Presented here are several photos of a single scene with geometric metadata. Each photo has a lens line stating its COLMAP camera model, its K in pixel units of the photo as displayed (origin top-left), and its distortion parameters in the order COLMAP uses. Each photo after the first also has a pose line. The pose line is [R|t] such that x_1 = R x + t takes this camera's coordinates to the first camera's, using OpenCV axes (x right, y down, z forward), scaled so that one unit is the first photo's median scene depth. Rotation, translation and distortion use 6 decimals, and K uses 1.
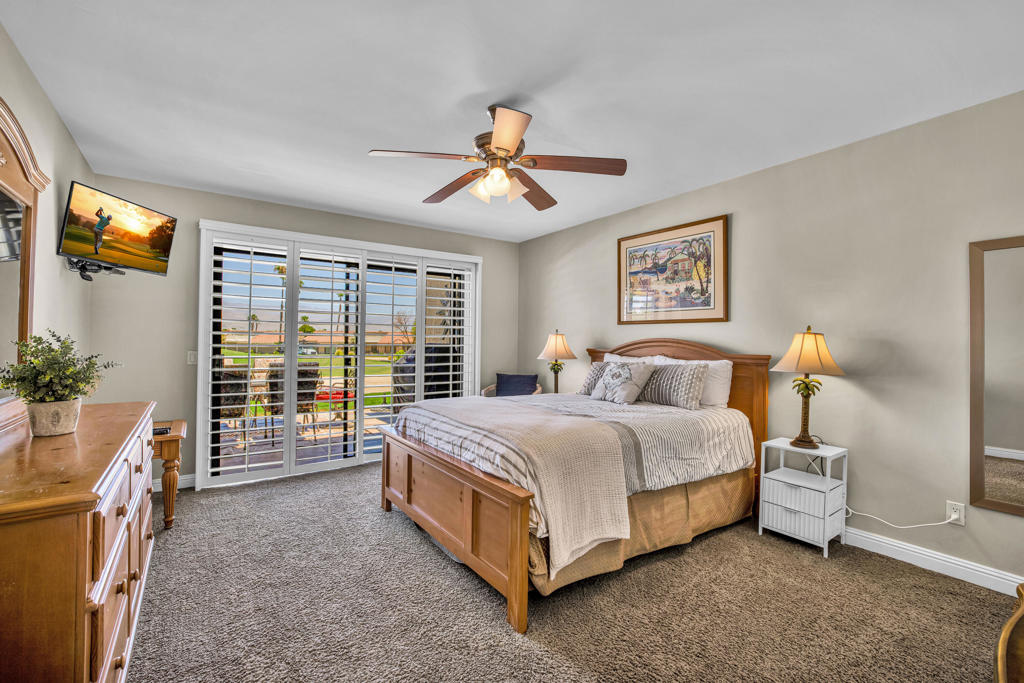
lens RADIAL K [[444.3, 0, 505.1], [0, 444.3, 336.1], [0, 0, 1]] dist [-0.000112, 0.000348]
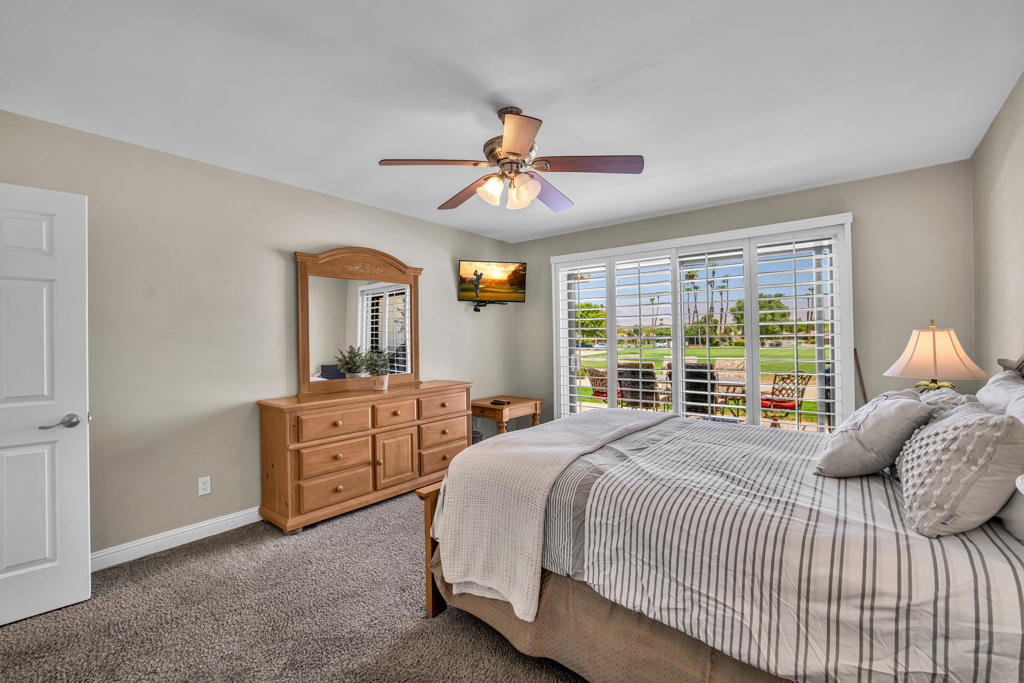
lens RADIAL K [[410.1, 0, 477.0], [0, 410.1, 338.4], [0, 0, 1]] dist [-0.000538, 0.000163]
pose [[0.229775, -0.013670, -0.973148, 0.707788], [0.016144, 0.999817, -0.010233, 0.006716], [0.973110, -0.013359, 0.229953, 0.605106]]
